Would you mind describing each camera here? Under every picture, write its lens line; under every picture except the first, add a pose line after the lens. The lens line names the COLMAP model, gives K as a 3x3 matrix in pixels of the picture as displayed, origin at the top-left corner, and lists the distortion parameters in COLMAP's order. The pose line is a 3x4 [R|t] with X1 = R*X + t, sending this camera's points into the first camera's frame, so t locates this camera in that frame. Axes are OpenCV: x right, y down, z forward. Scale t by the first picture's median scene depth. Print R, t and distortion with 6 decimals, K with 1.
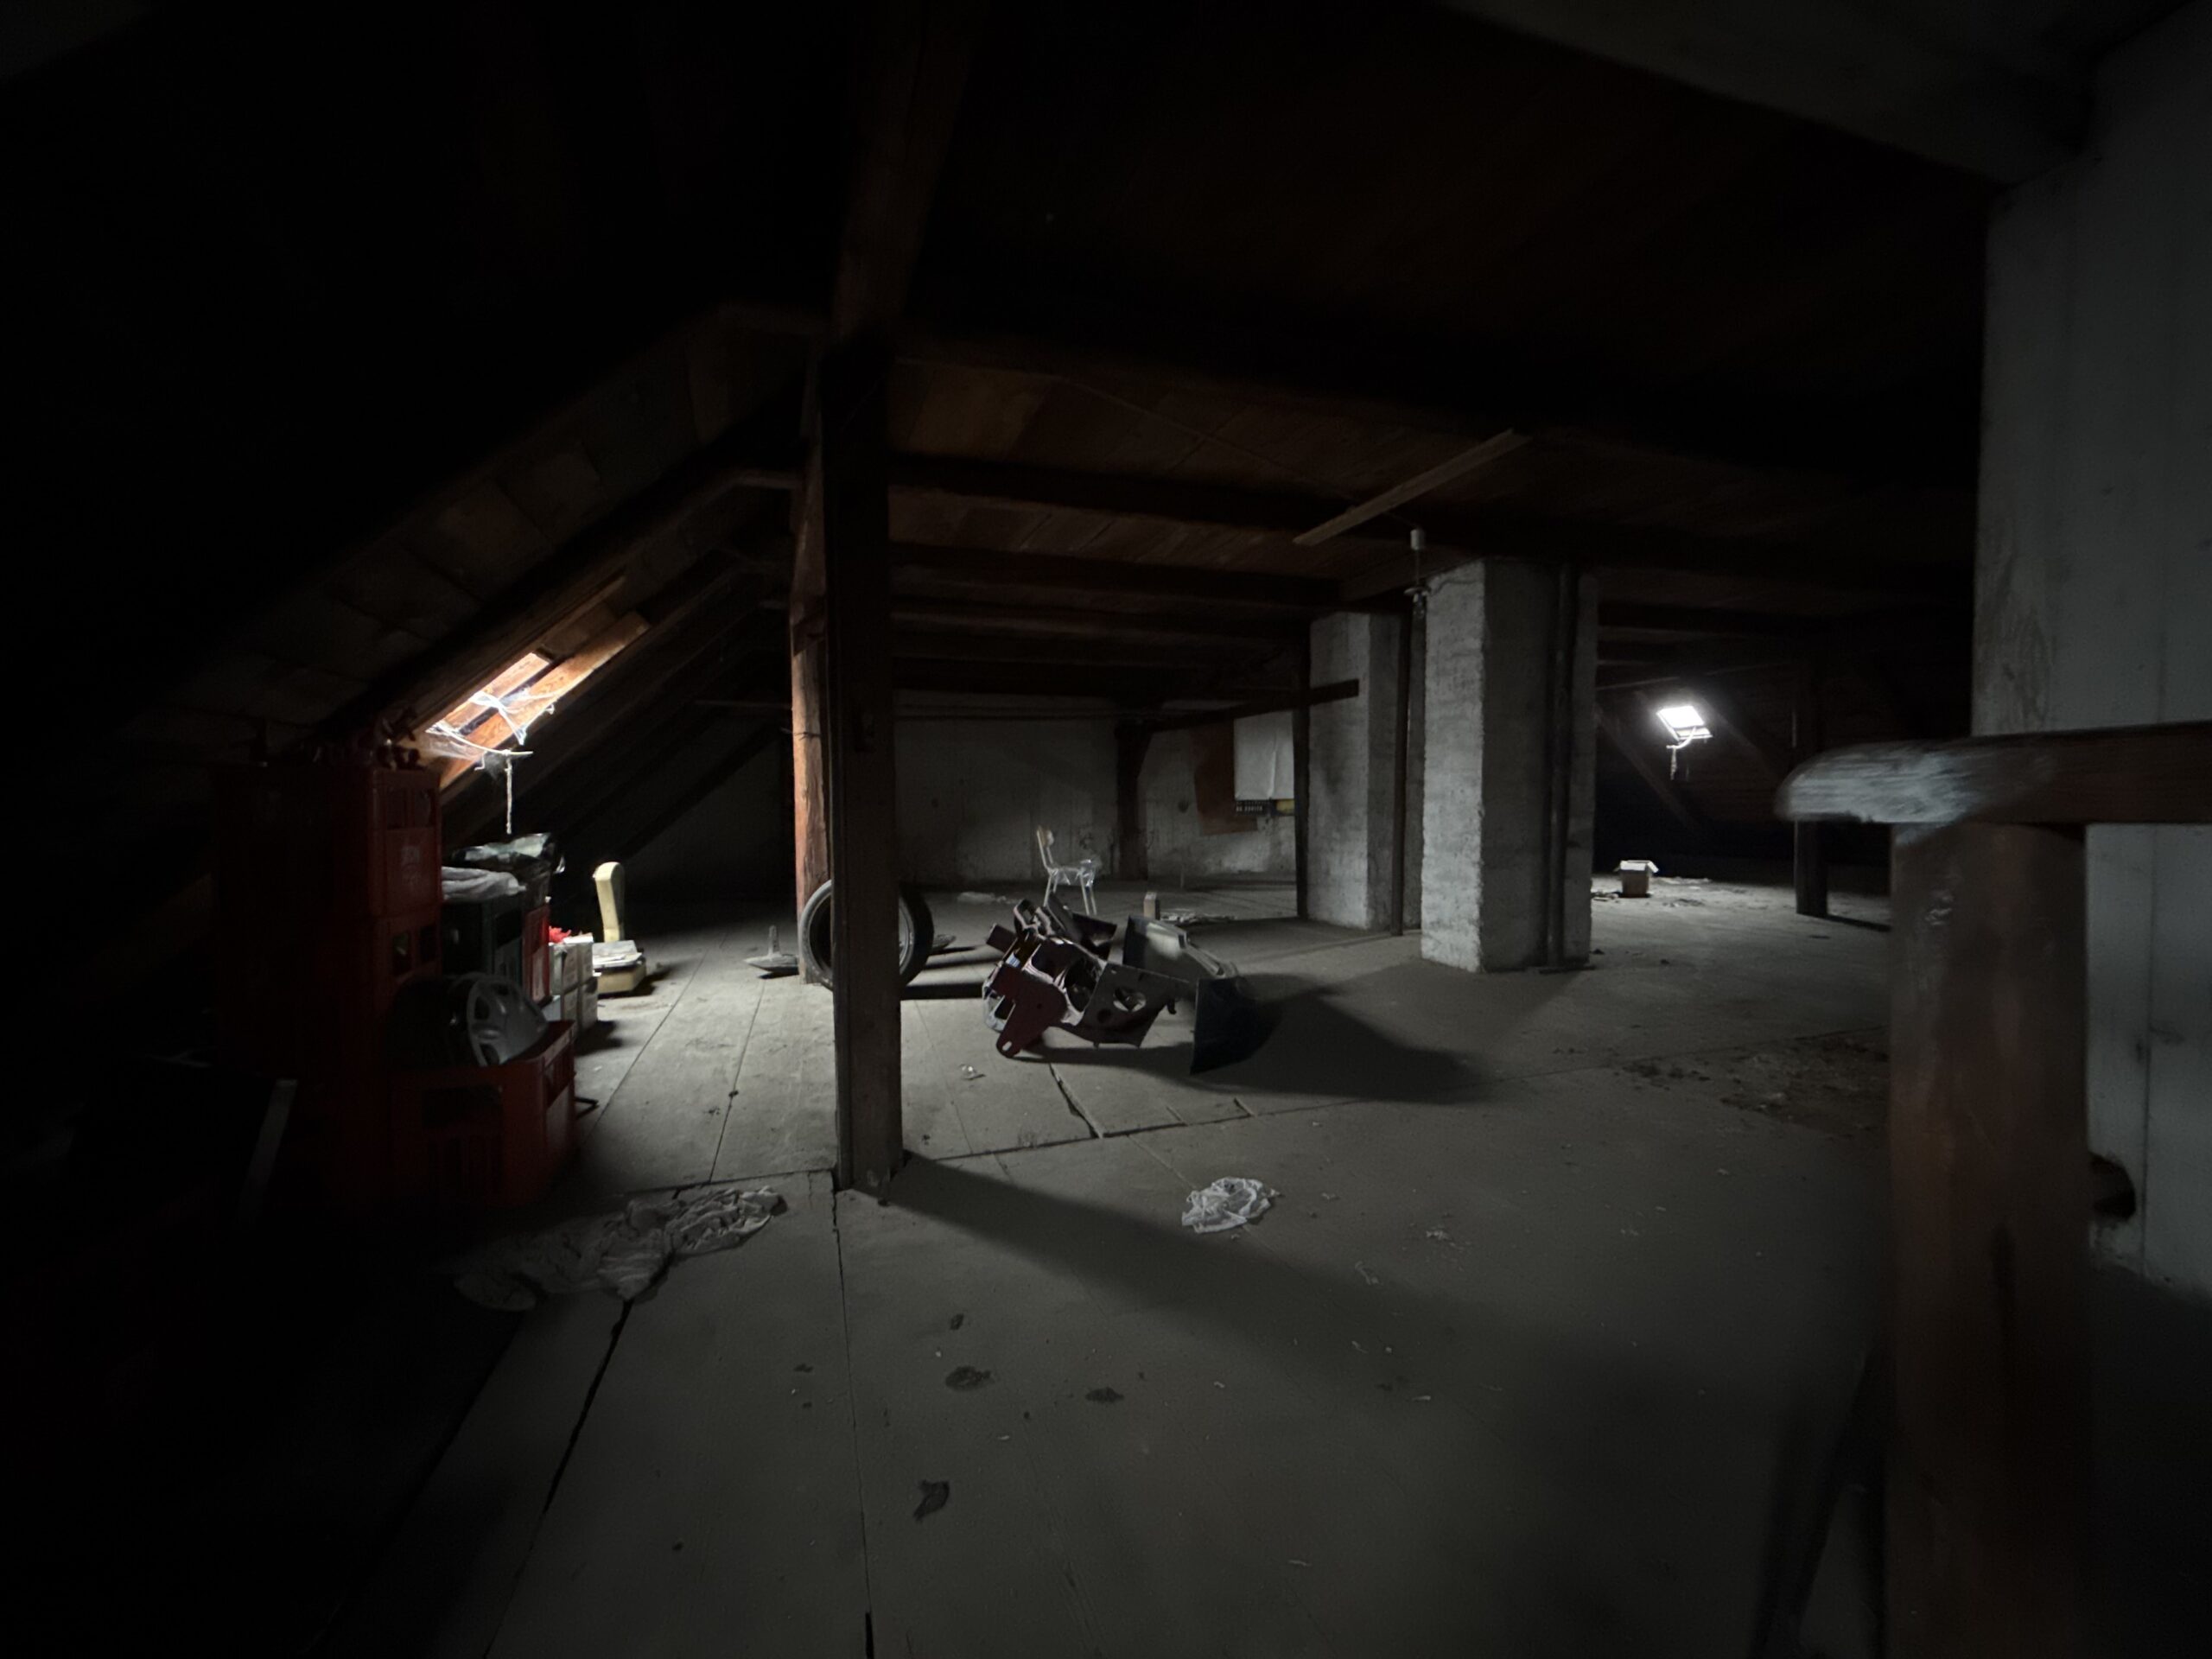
lens RADIAL K [[882.5, 0, 1097.5], [0, 882.5, 825.4], [0, 0, 1]] dist [0.000875, -0.000454]
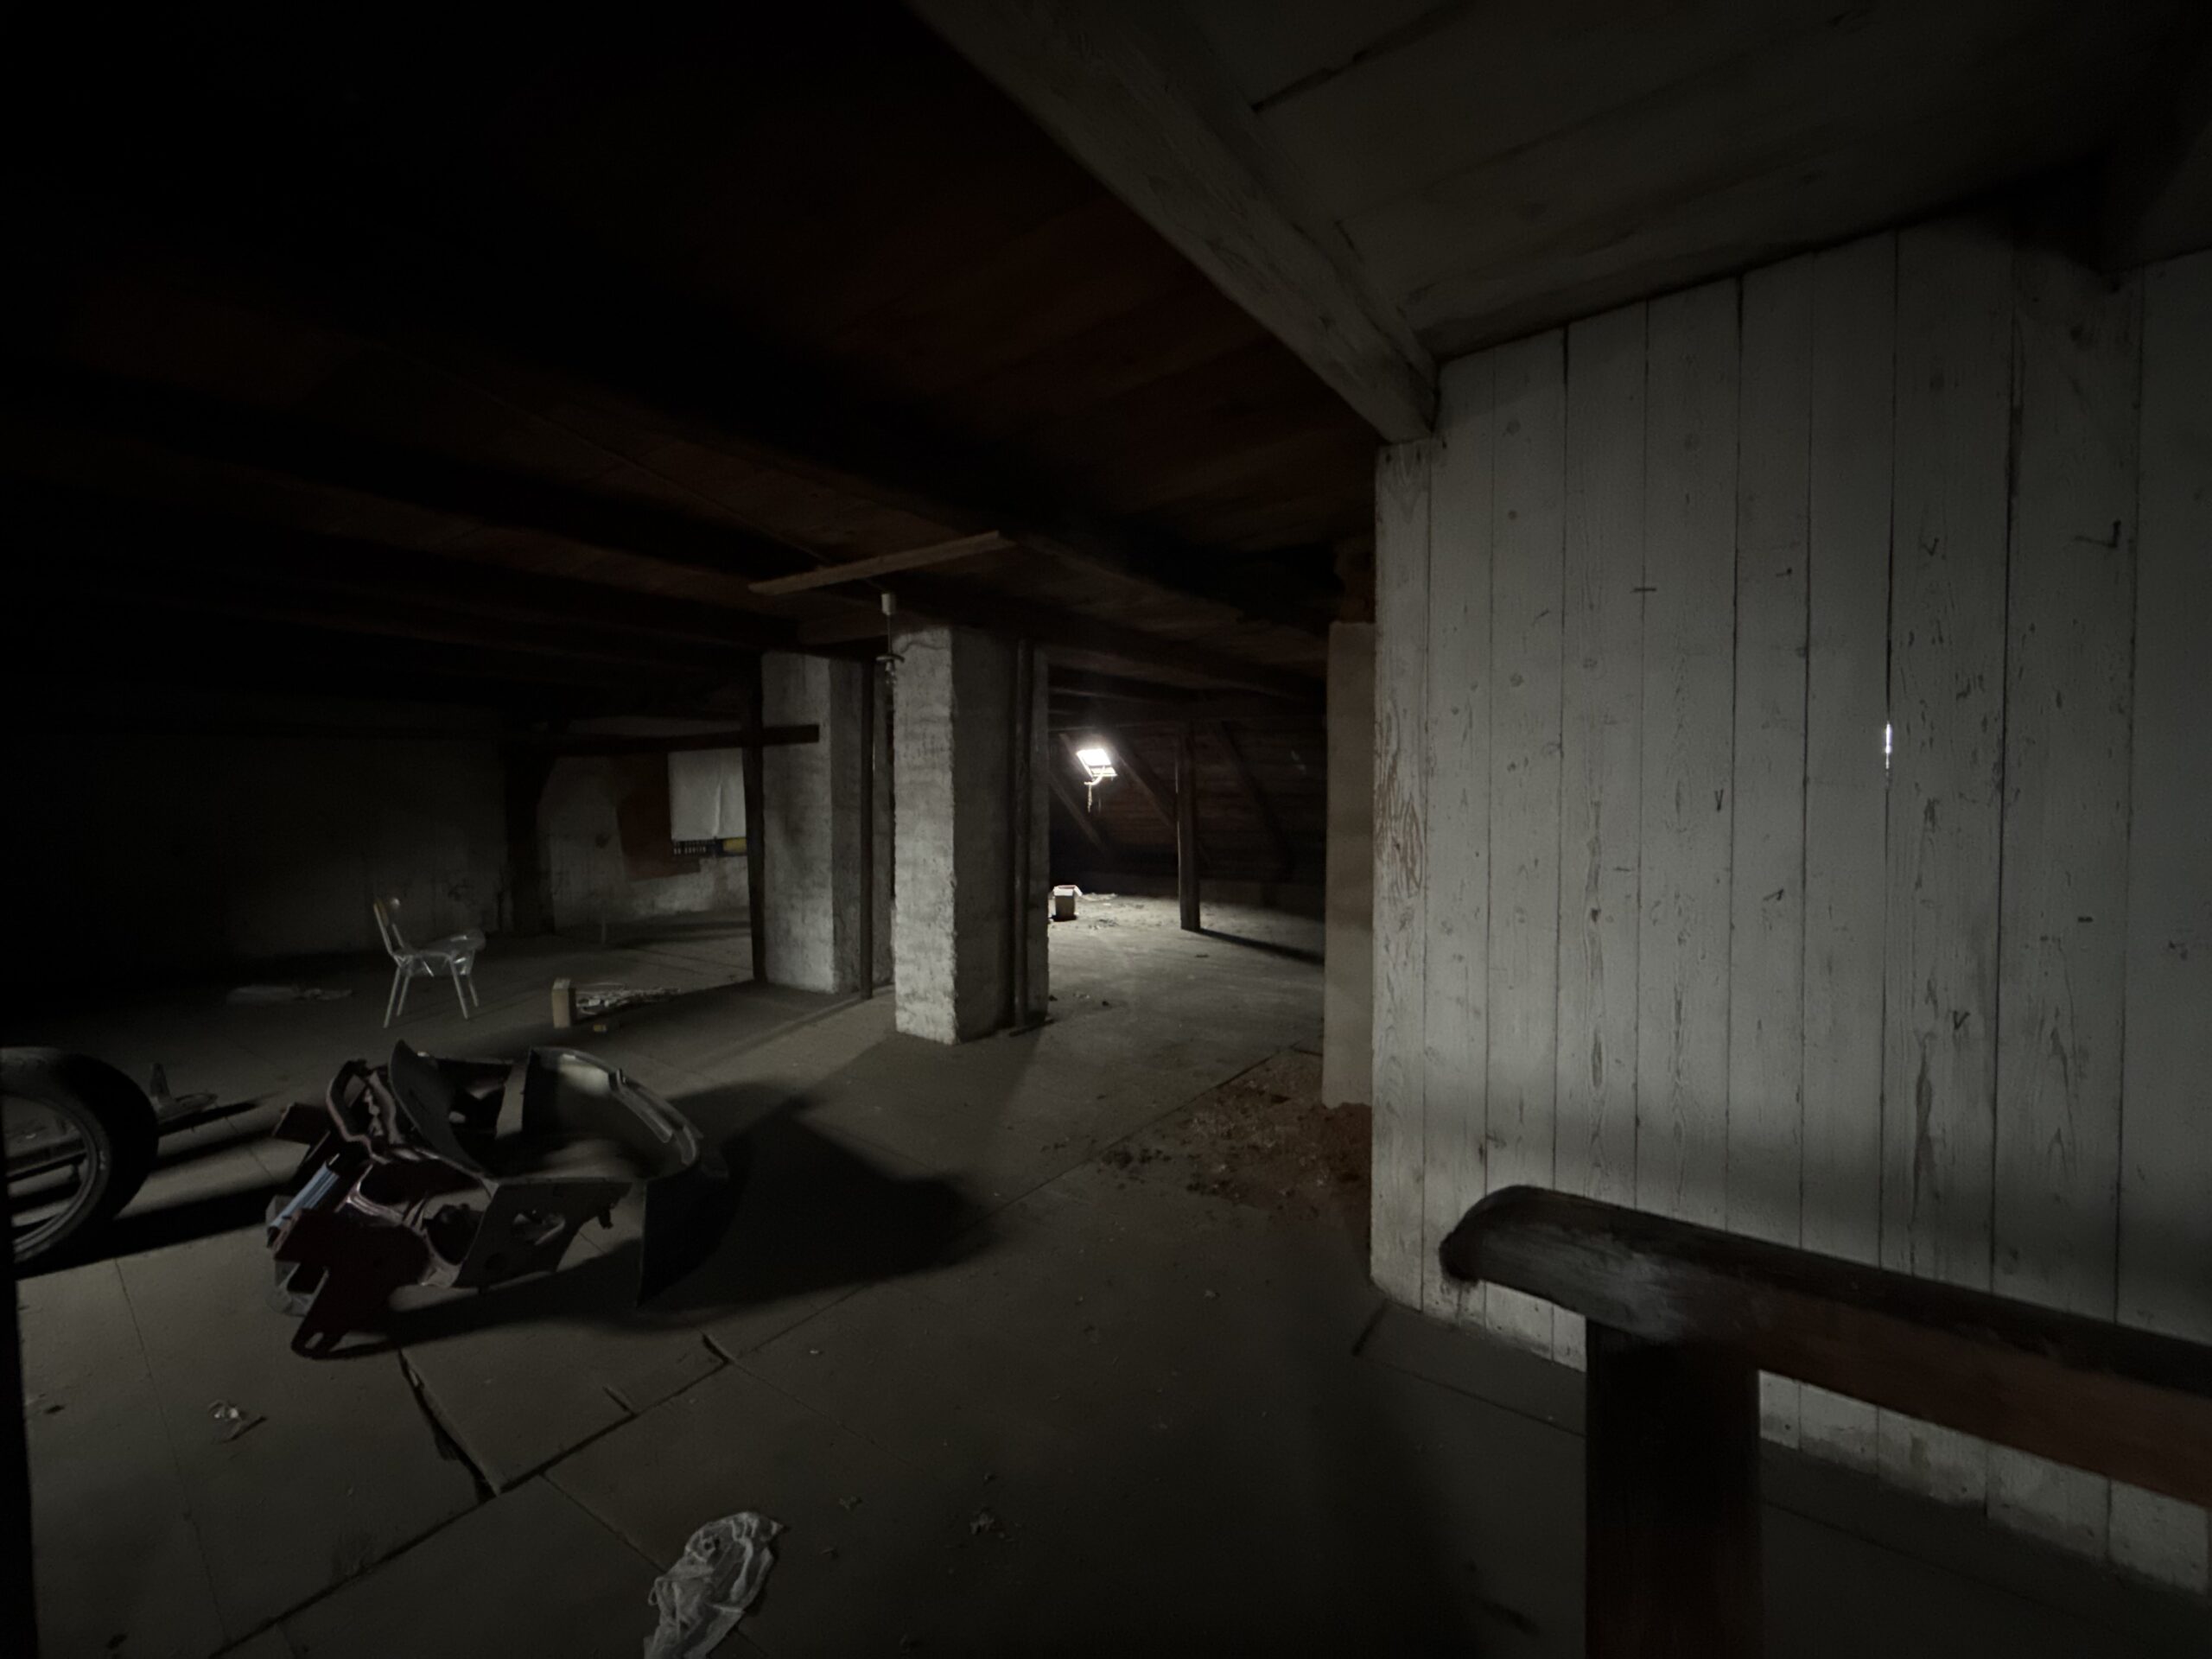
lens RADIAL K [[882.5, 0, 1110.5], [0, 882.5, 829.6], [0, 0, 1]] dist [0.000875, -0.000454]
pose [[0.811909, -0.023937, 0.583294, 0.001899], [0.020076, 0.999713, 0.013081, -0.084015], [-0.583439, 0.001089, 0.812156, 0.093865]]
